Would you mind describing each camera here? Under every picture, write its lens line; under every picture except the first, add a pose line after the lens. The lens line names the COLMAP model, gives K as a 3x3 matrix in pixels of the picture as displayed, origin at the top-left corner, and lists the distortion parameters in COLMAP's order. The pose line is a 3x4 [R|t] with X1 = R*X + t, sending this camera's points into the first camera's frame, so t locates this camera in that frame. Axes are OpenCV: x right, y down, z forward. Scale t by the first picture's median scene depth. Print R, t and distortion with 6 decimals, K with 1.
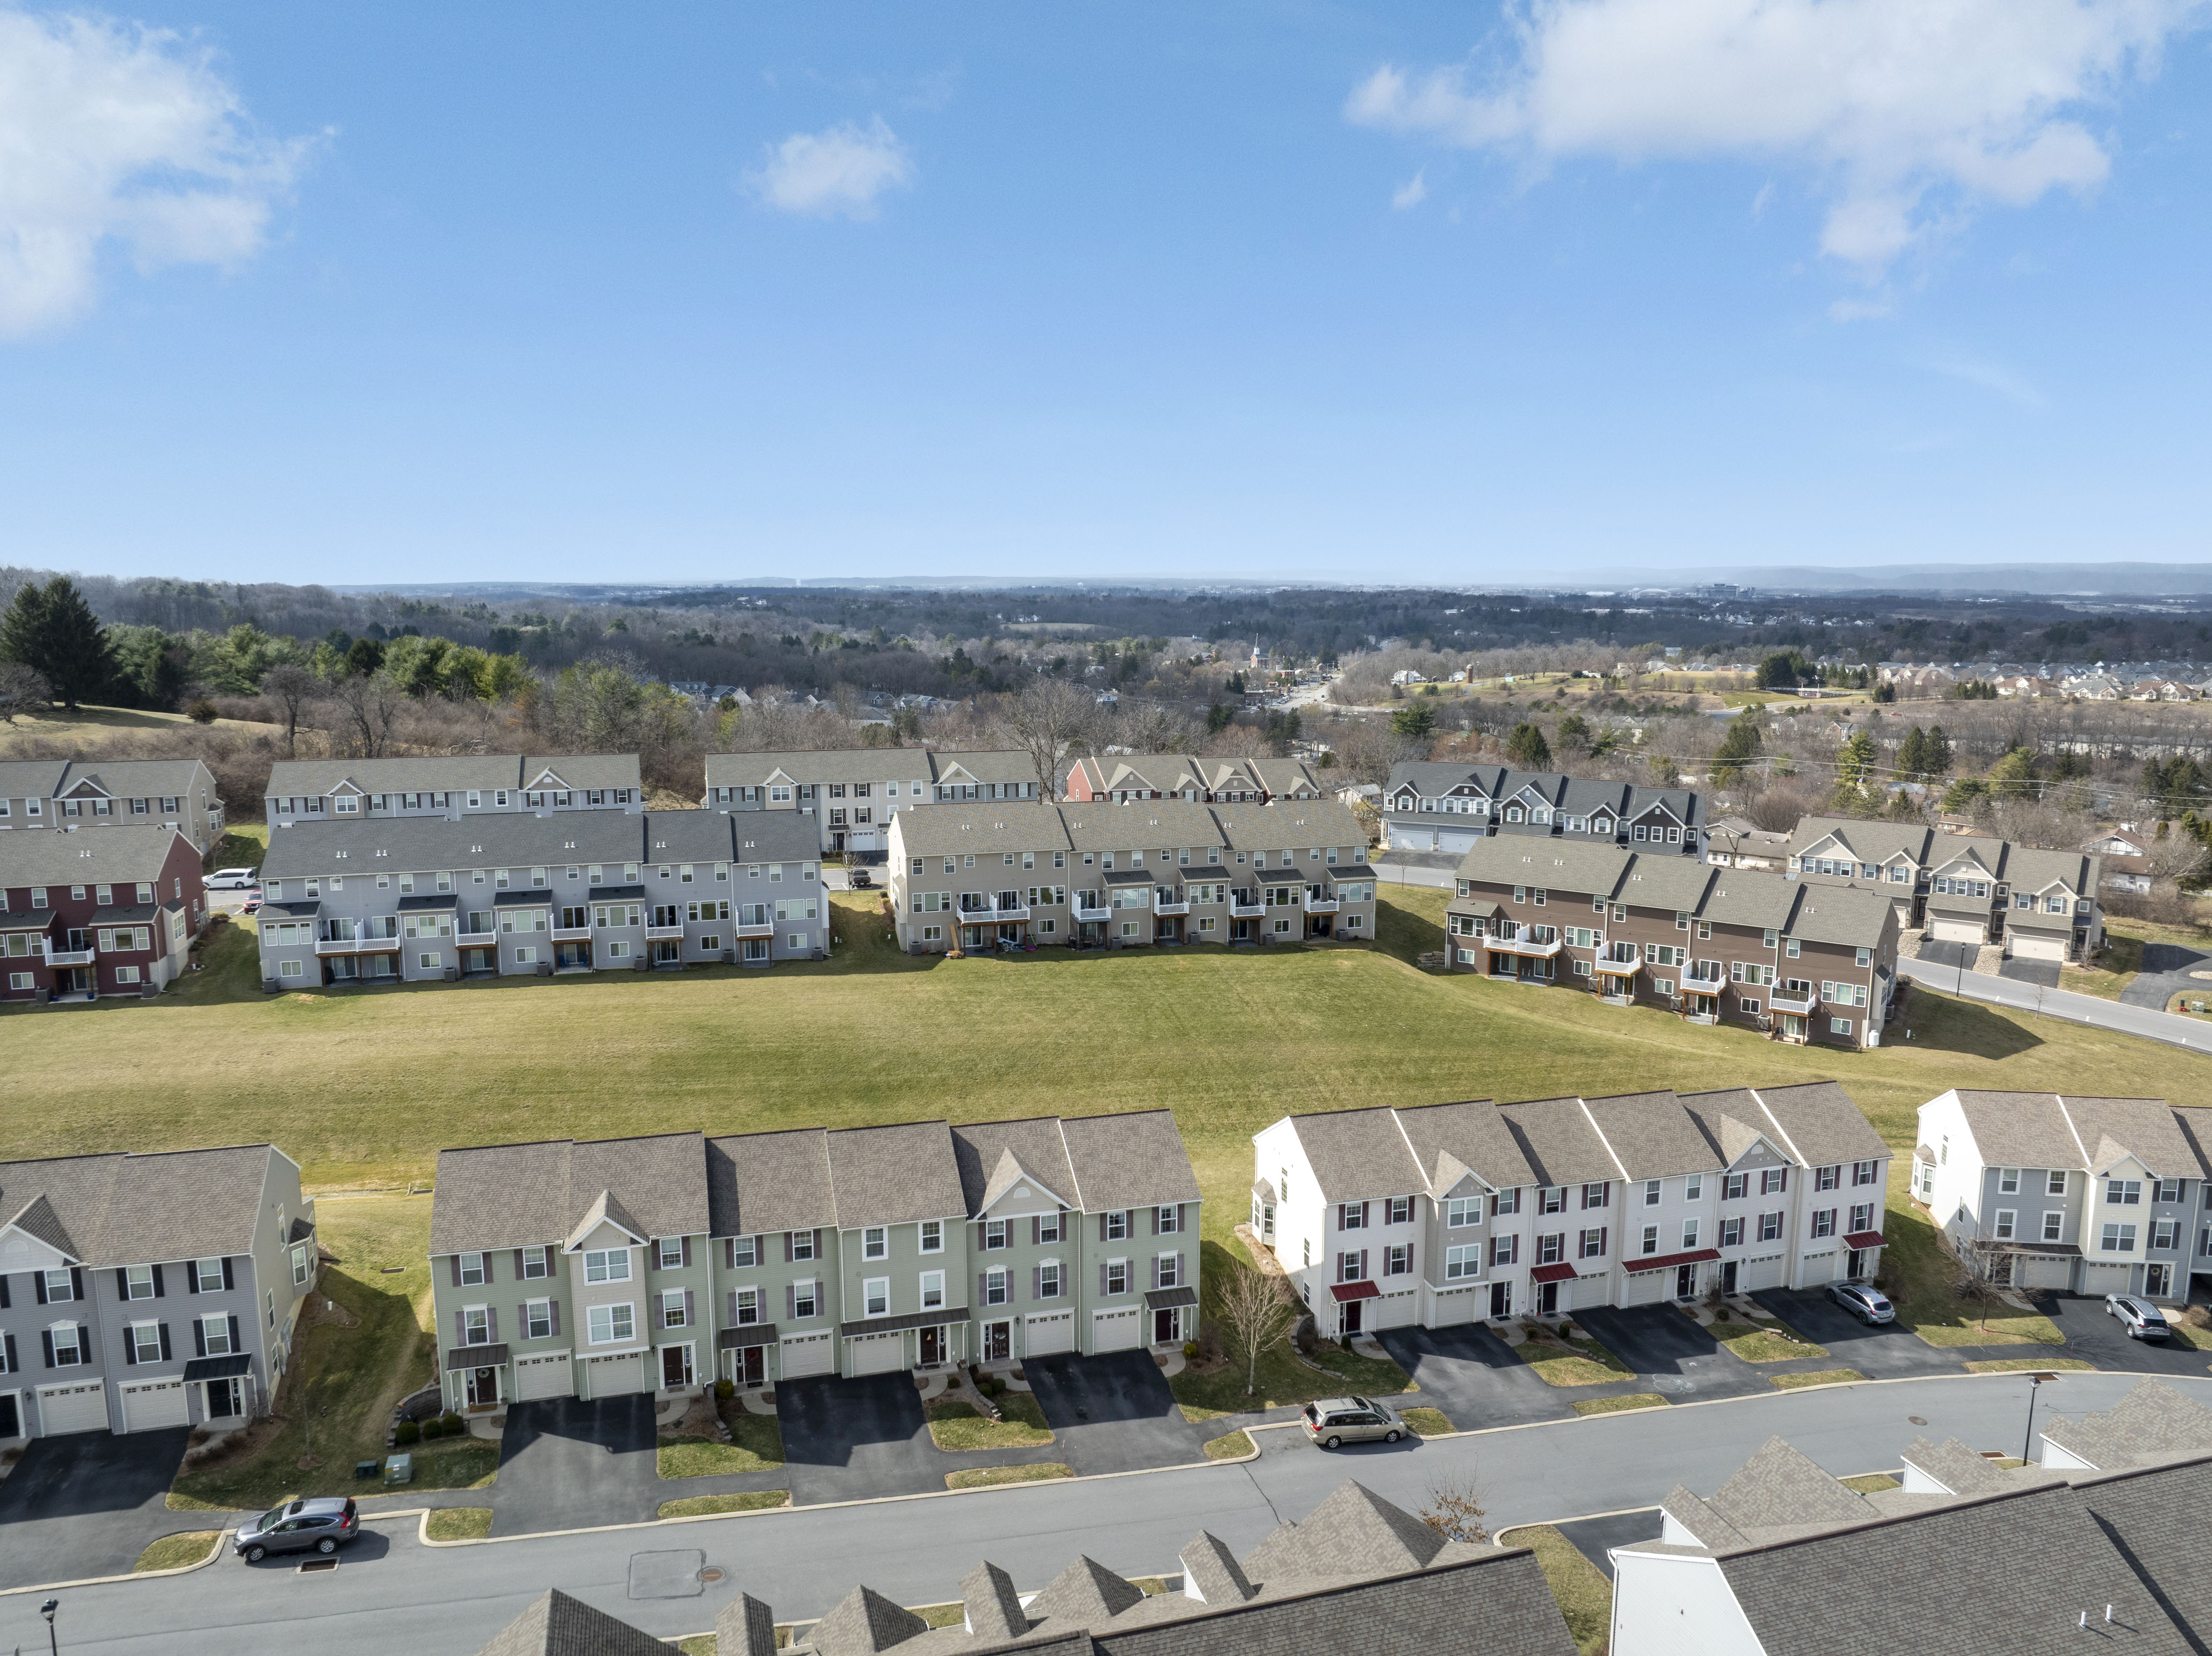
lens RADIAL K [[1551.8, 0, 1113.9], [0, 1551.8, 823.5], [0, 0, 1]] dist [-0.036591, 0.006595]
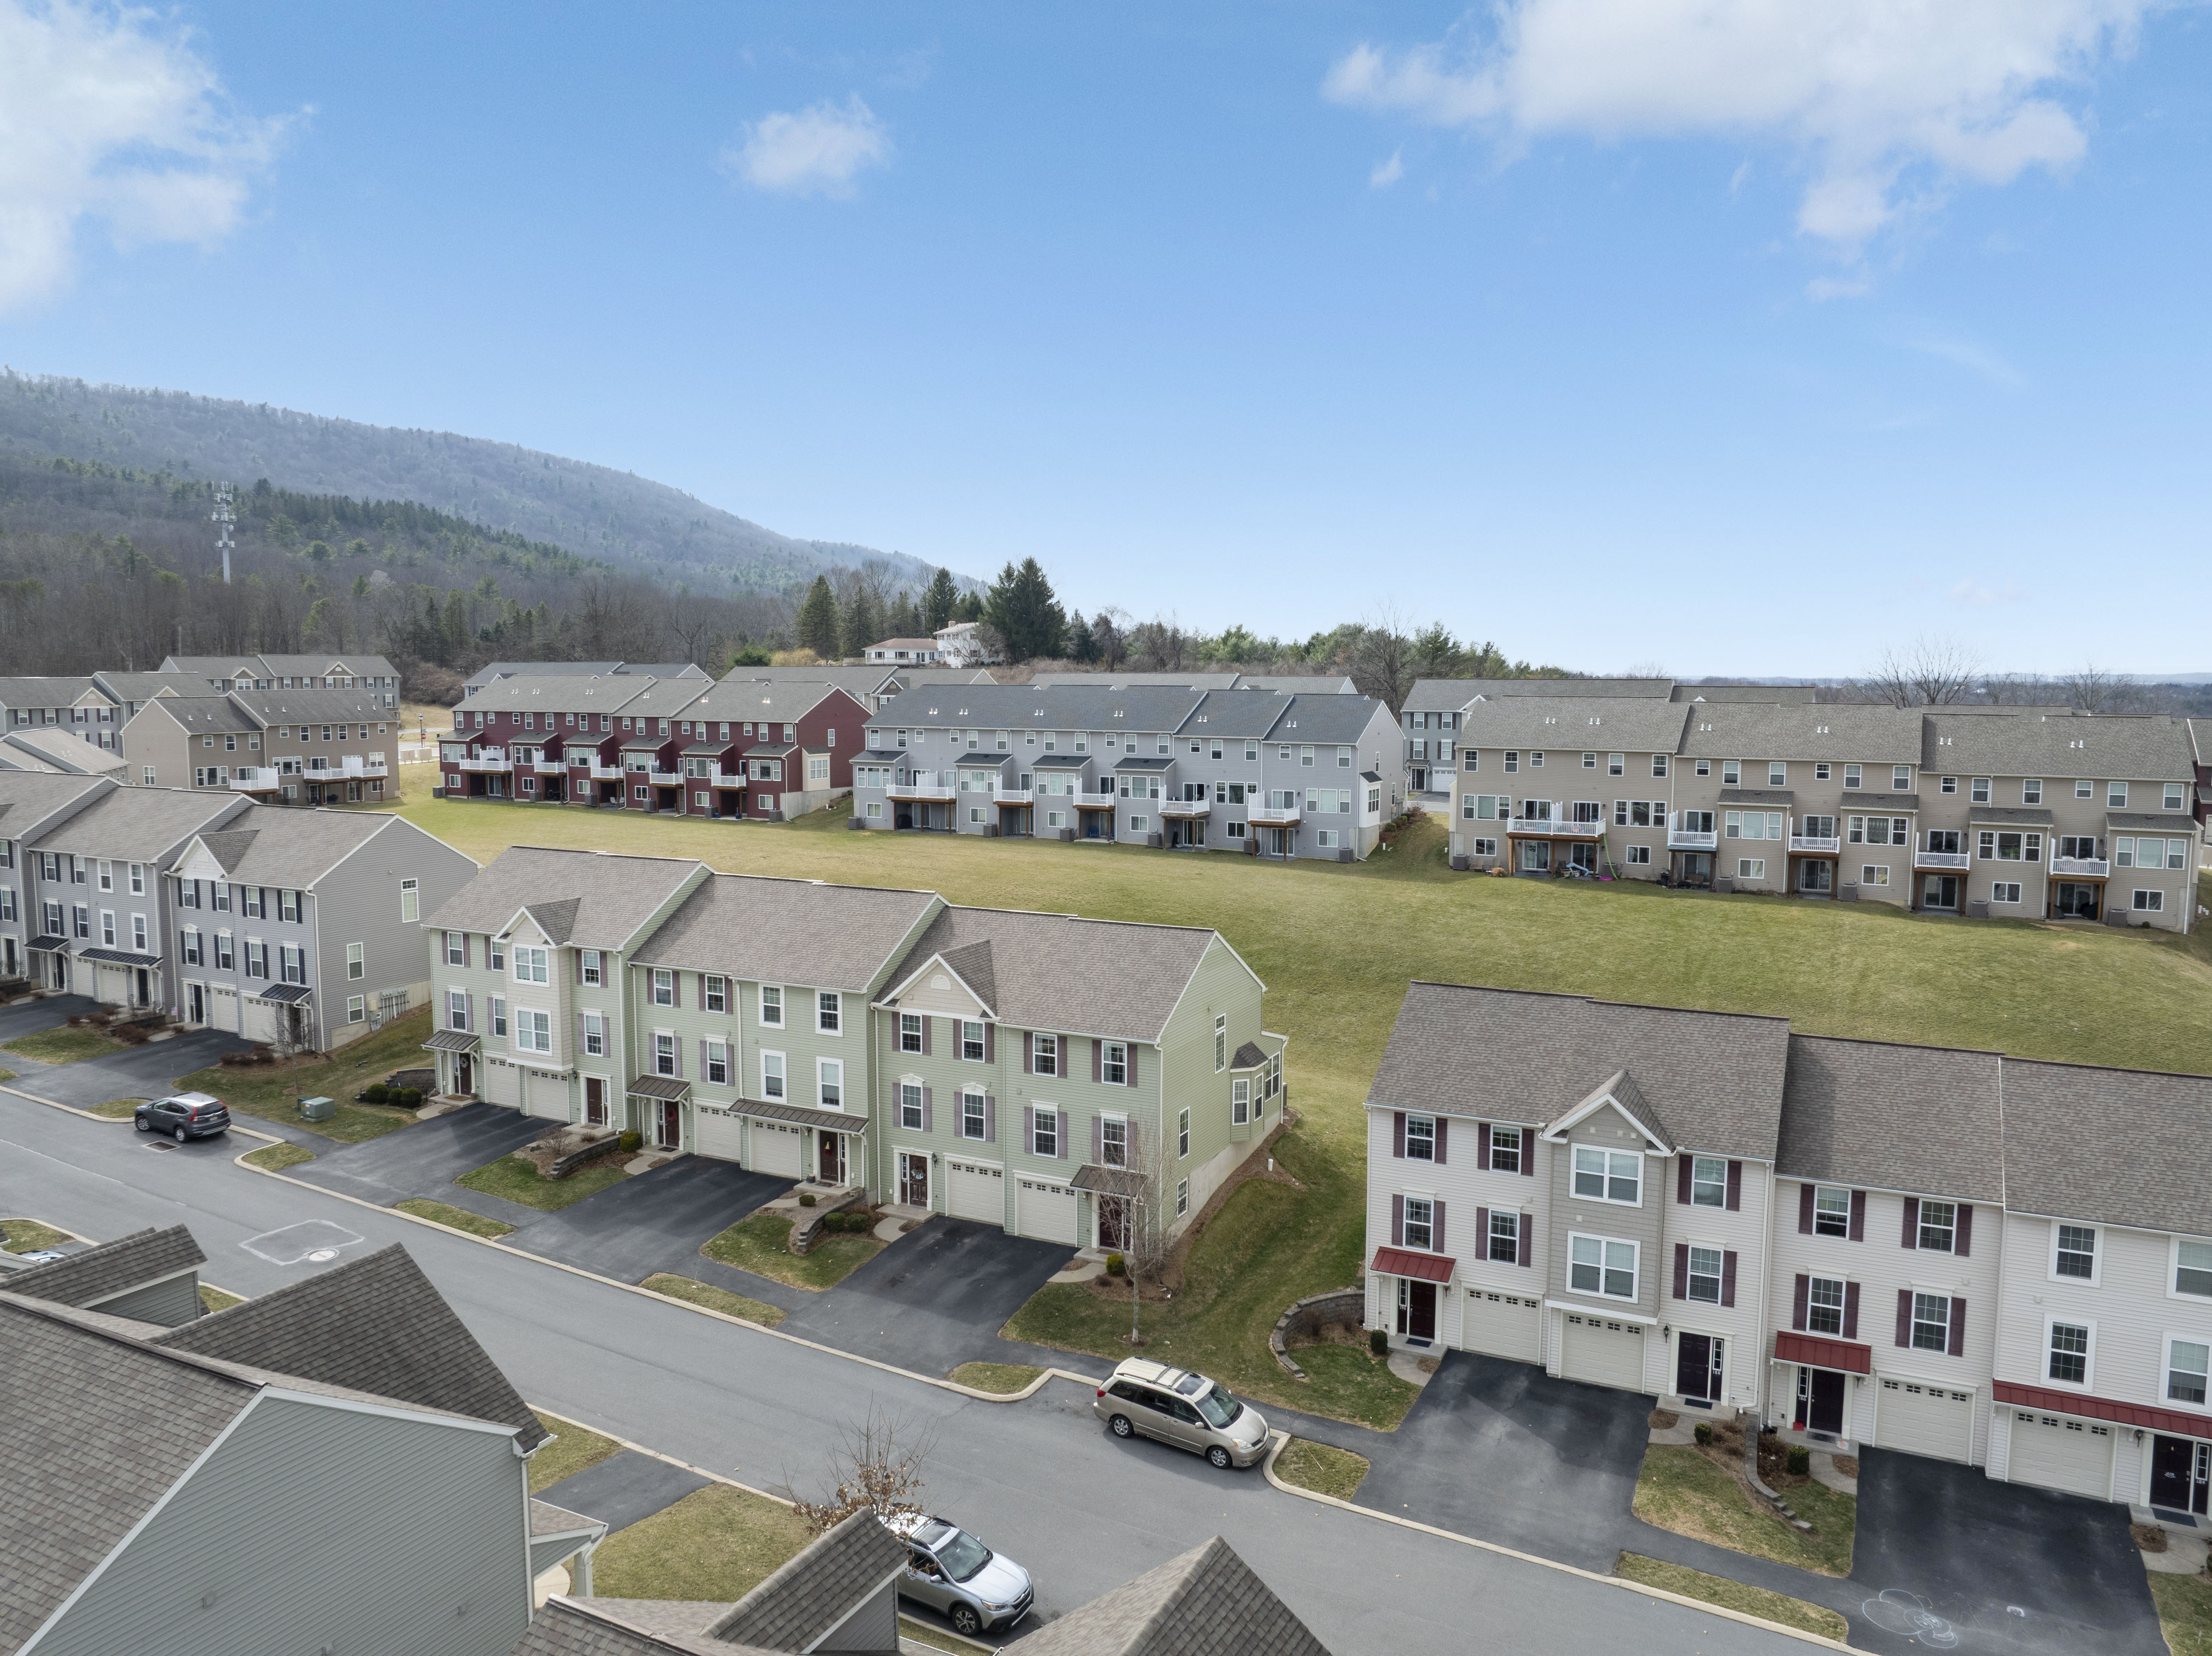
lens RADIAL K [[1551.7, 0, 1114.0], [0, 1551.7, 832.9], [0, 0, 1]] dist [-0.029314, -0.001615]
pose [[0.732060, 0.068664, -0.677771, 0.468744], [-0.106692, 0.994186, -0.014518, 0.158299], [0.672834, 0.082941, 0.735129, 0.470066]]
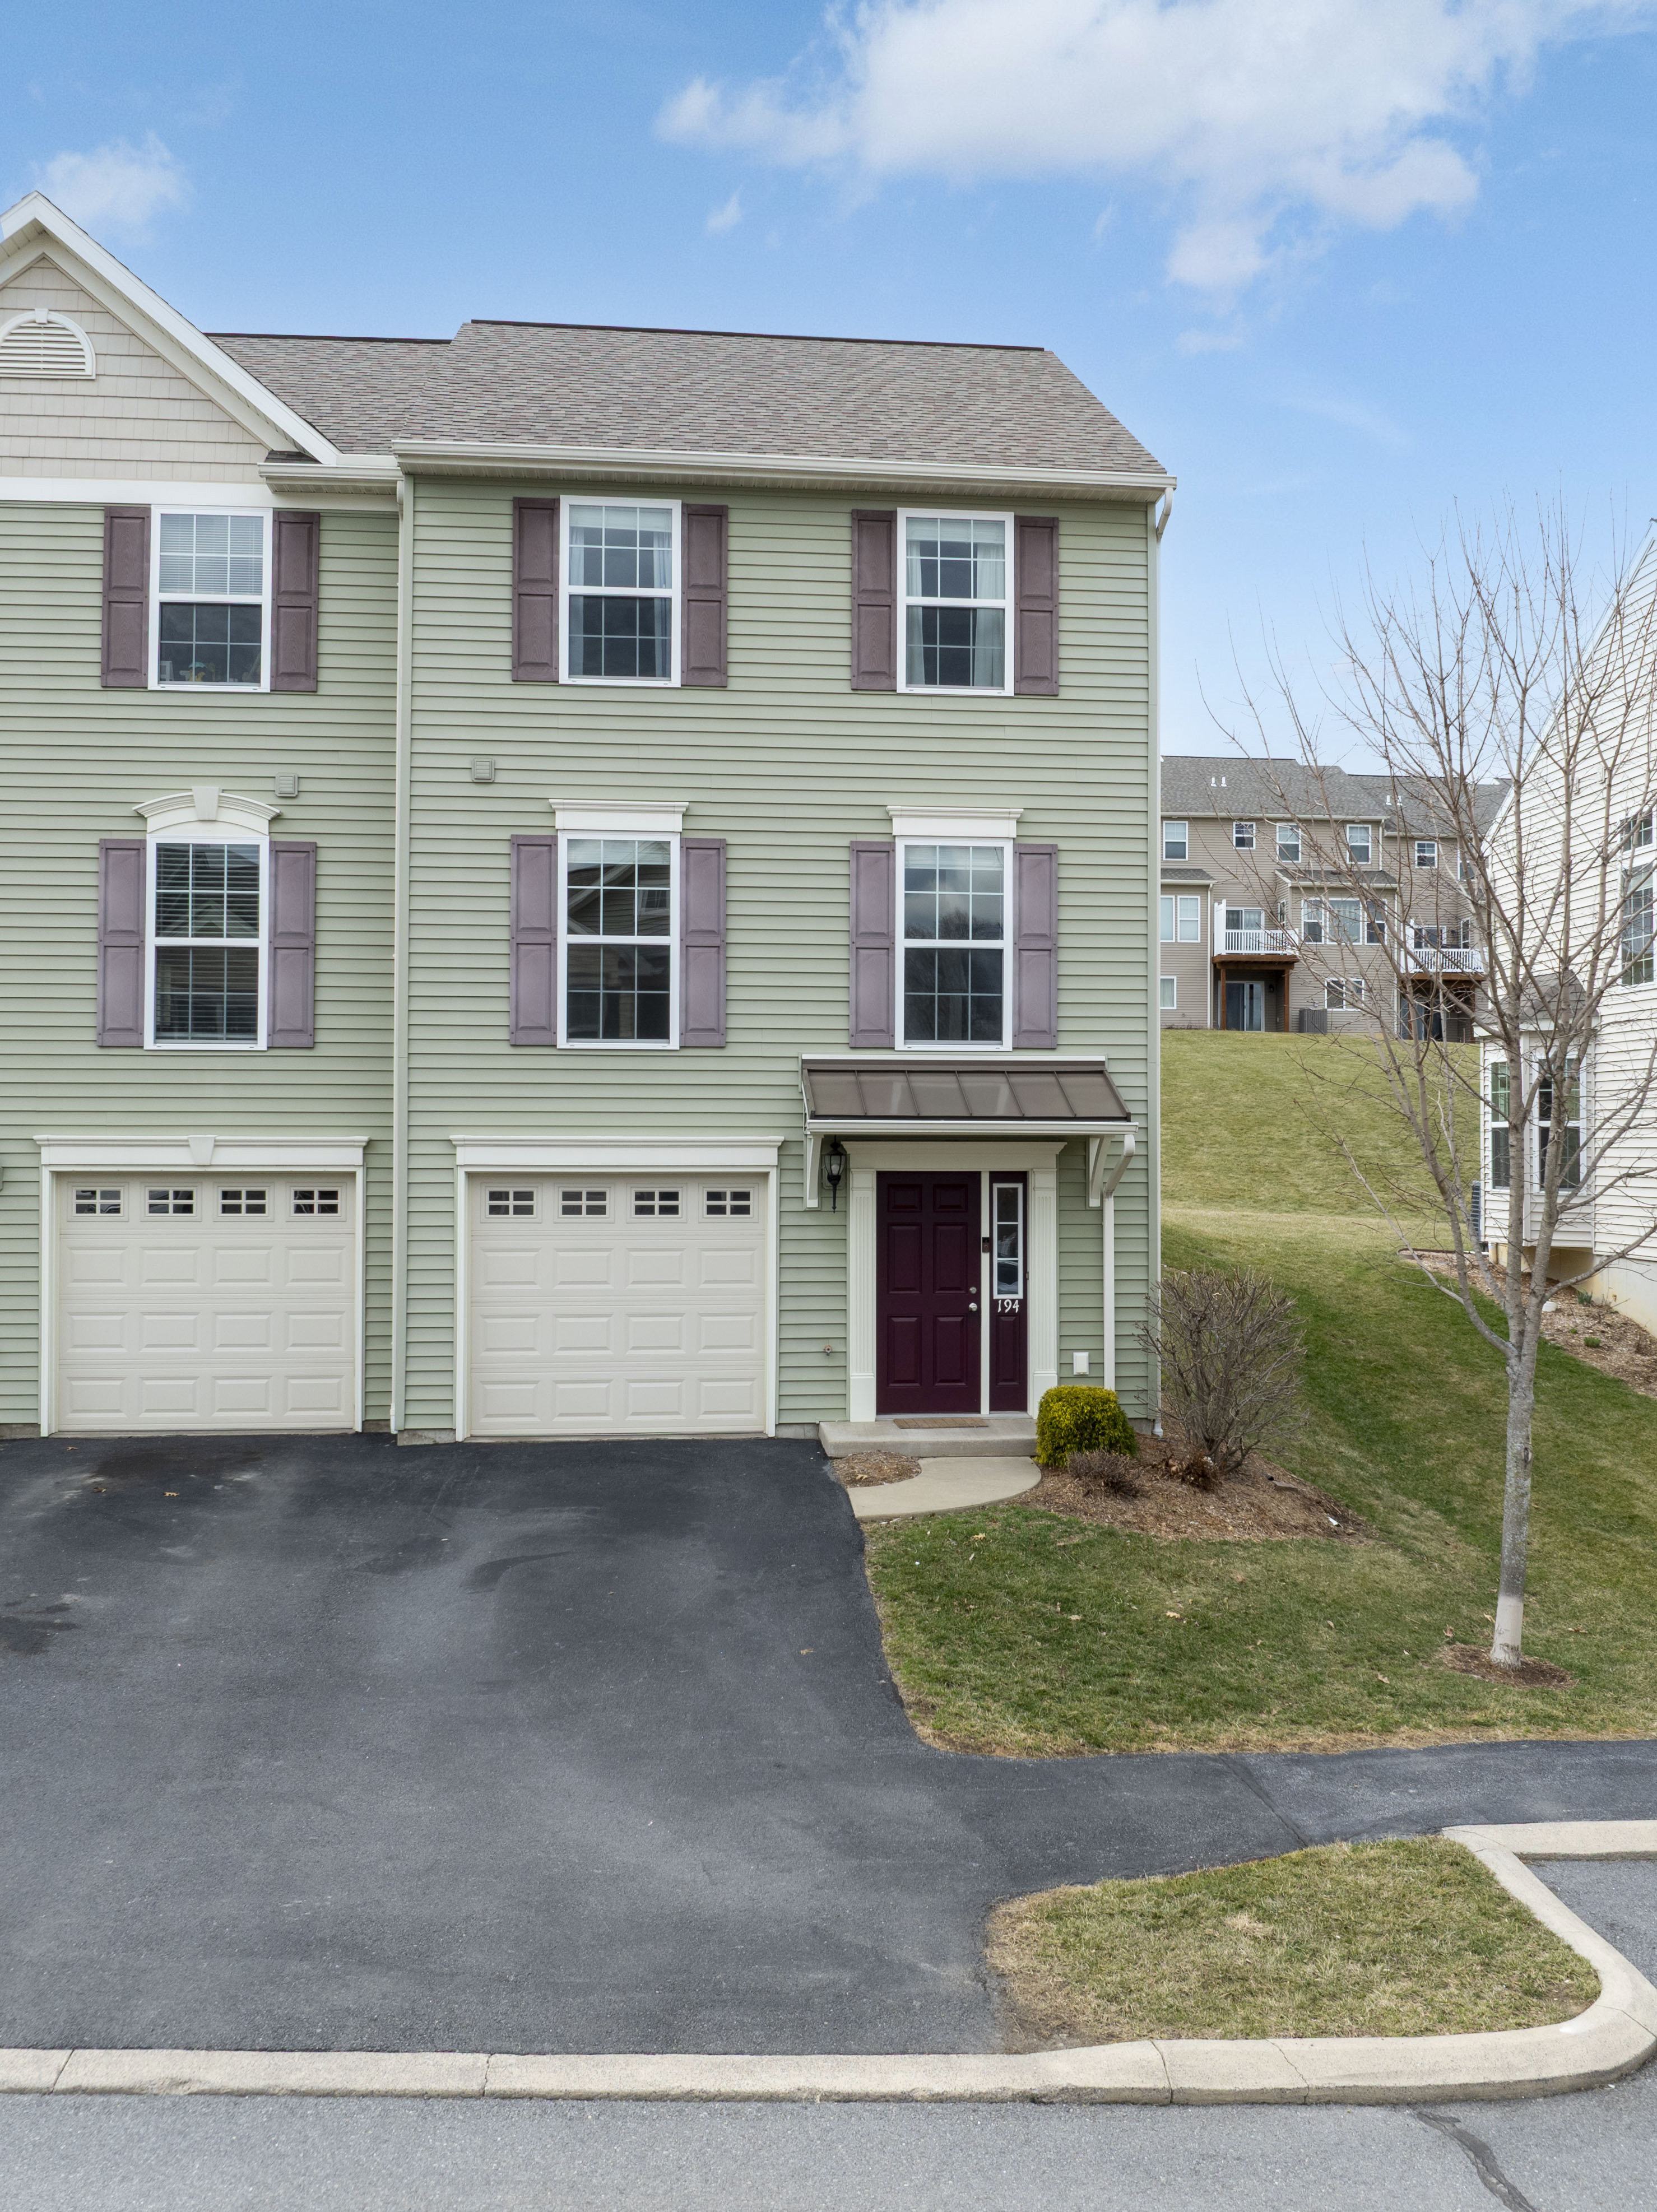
lens RADIAL K [[2088.3, 0, 918.1], [0, 2088.3, 1109.5], [0, 0, 1]] dist [-0.033918, -0.026421]
pose [[0.987122, -0.001251, -0.159965, 0.063332], [-0.026061, 0.985353, -0.168524, 0.330288], [0.157833, 0.170523, 0.972631, 0.762685]]
